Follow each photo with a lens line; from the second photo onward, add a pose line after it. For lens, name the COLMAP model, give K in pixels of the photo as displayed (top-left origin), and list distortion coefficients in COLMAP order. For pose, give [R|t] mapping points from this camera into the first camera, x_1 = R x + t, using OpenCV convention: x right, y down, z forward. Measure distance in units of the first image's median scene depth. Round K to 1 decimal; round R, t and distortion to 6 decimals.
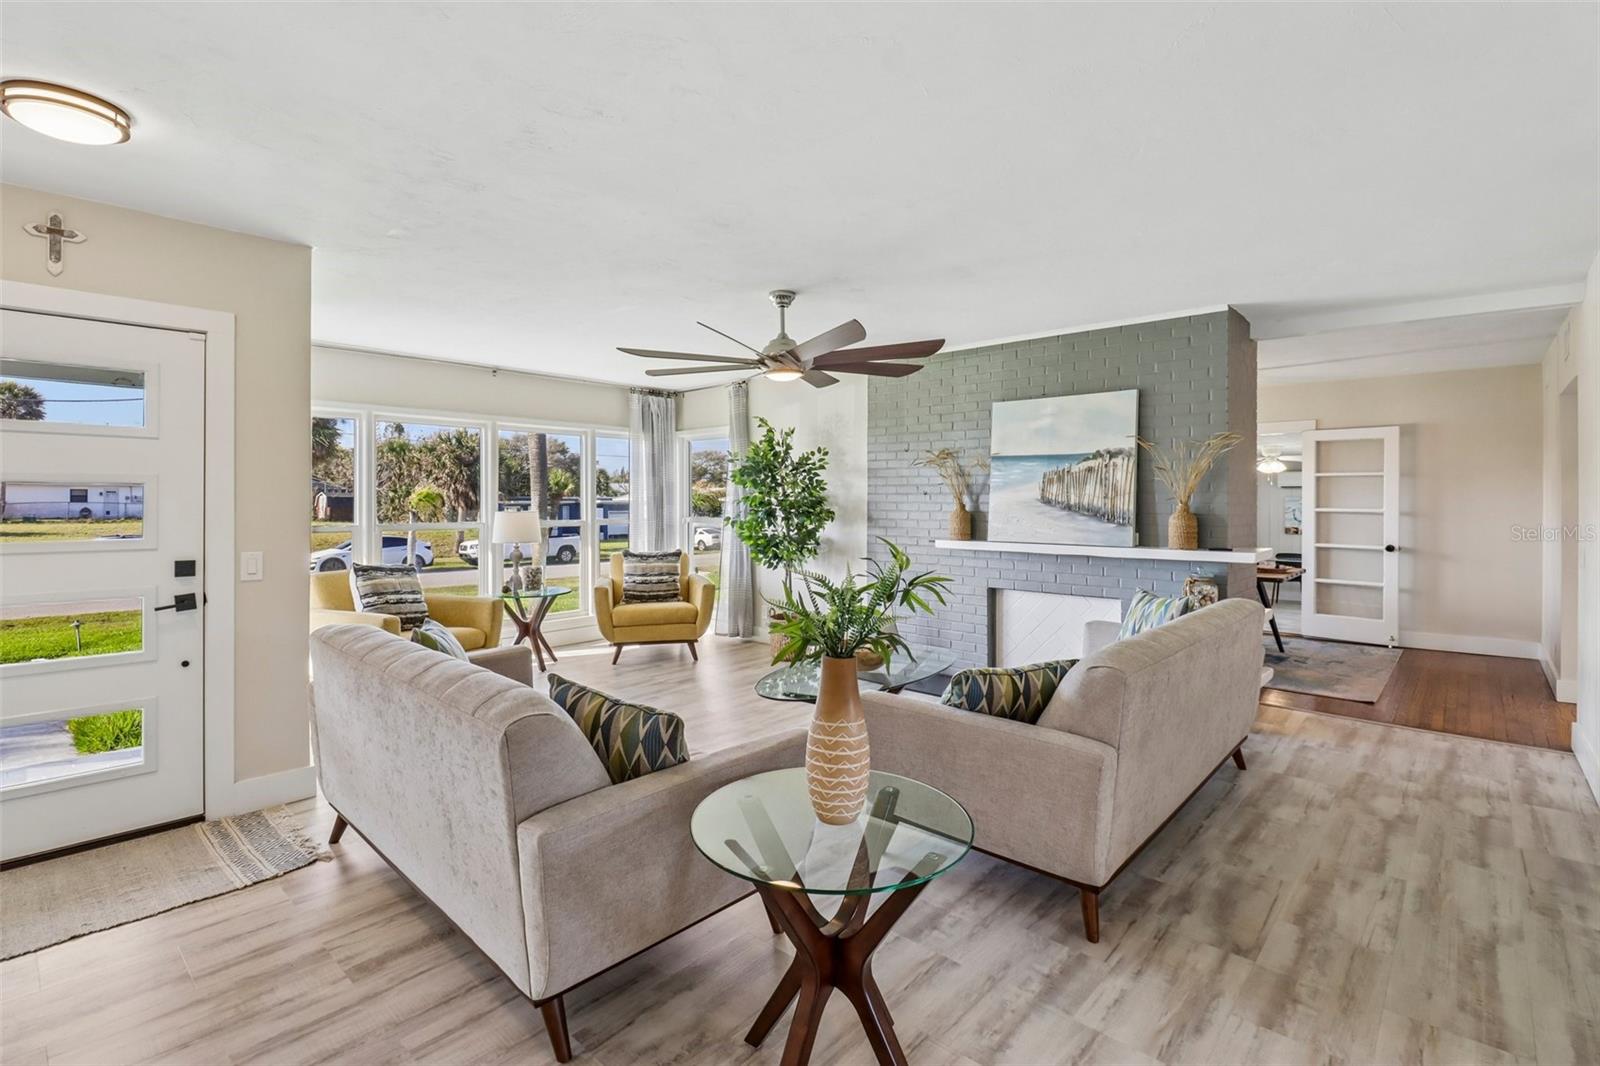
lens RADIAL K [[733.9, 0, 804.6], [0, 733.9, 501.7], [0, 0, 1]] dist [0.012933, -0.000315]
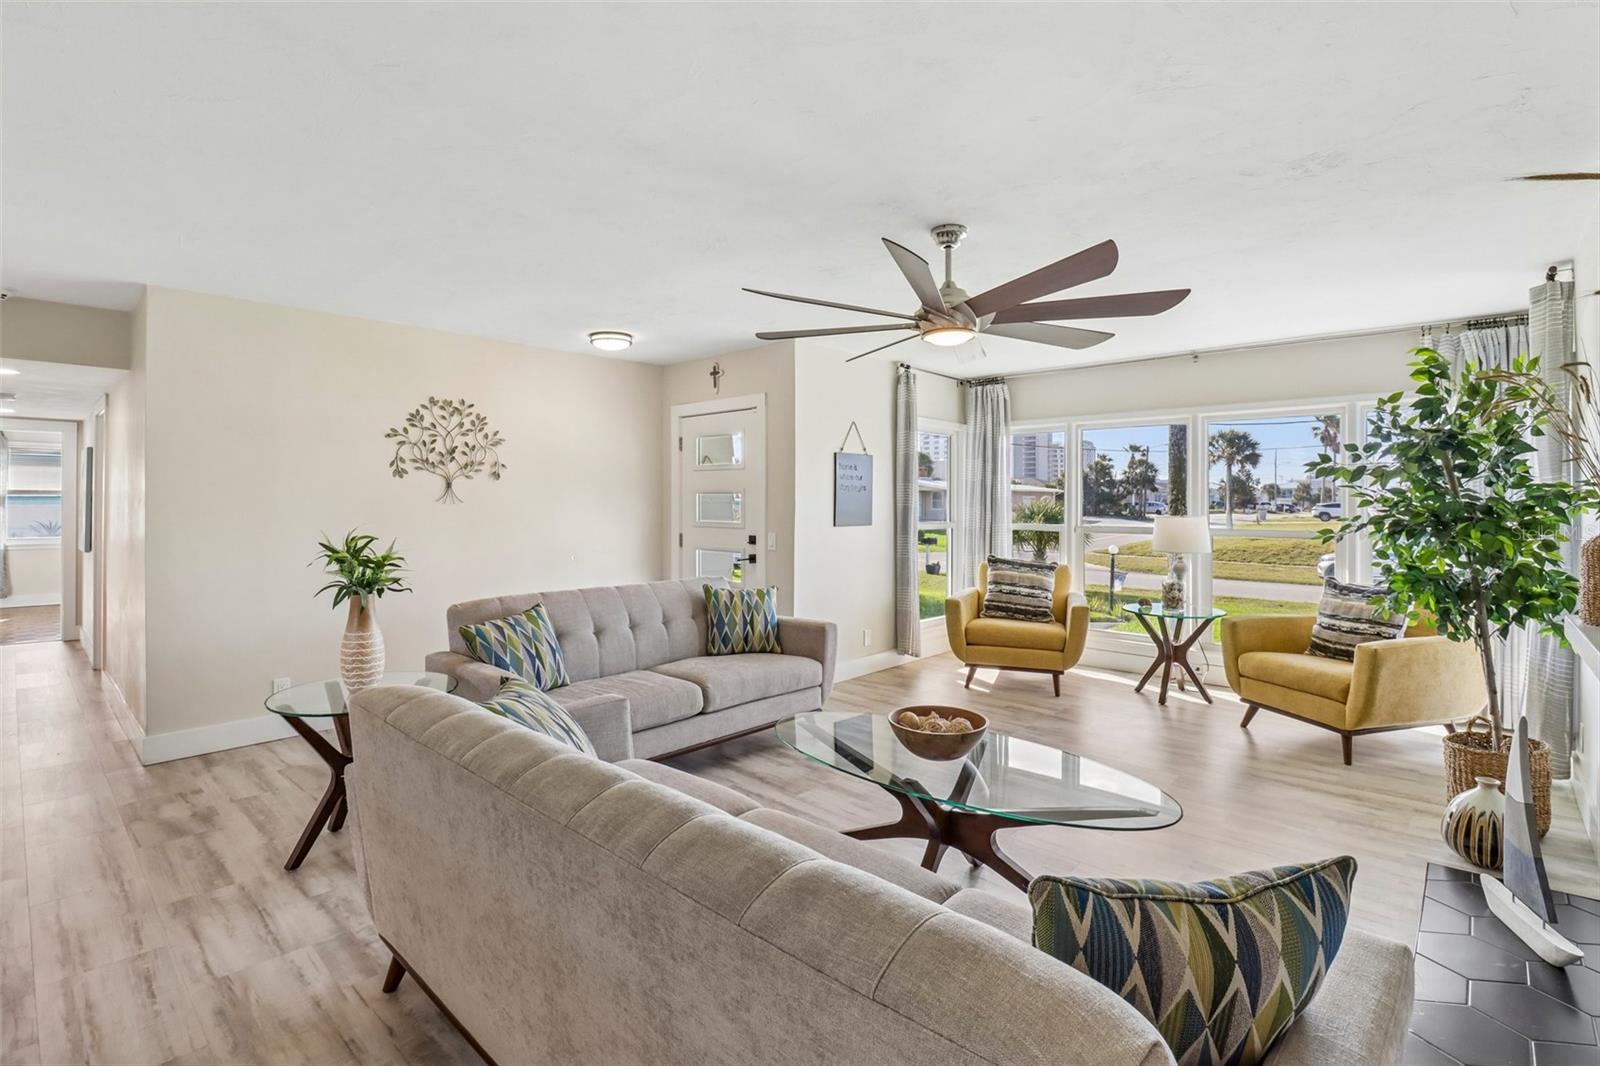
lens RADIAL K [[739.4, 0, 803.4], [0, 739.4, 498.0], [0, 0, 1]] dist [-0.016580, 0.000134]
pose [[0.003142, -0.005051, -0.999982, 0.950584], [-0.006227, 0.999968, -0.005071, -0.002939], [0.999976, 0.006243, 0.003111, 1.107939]]
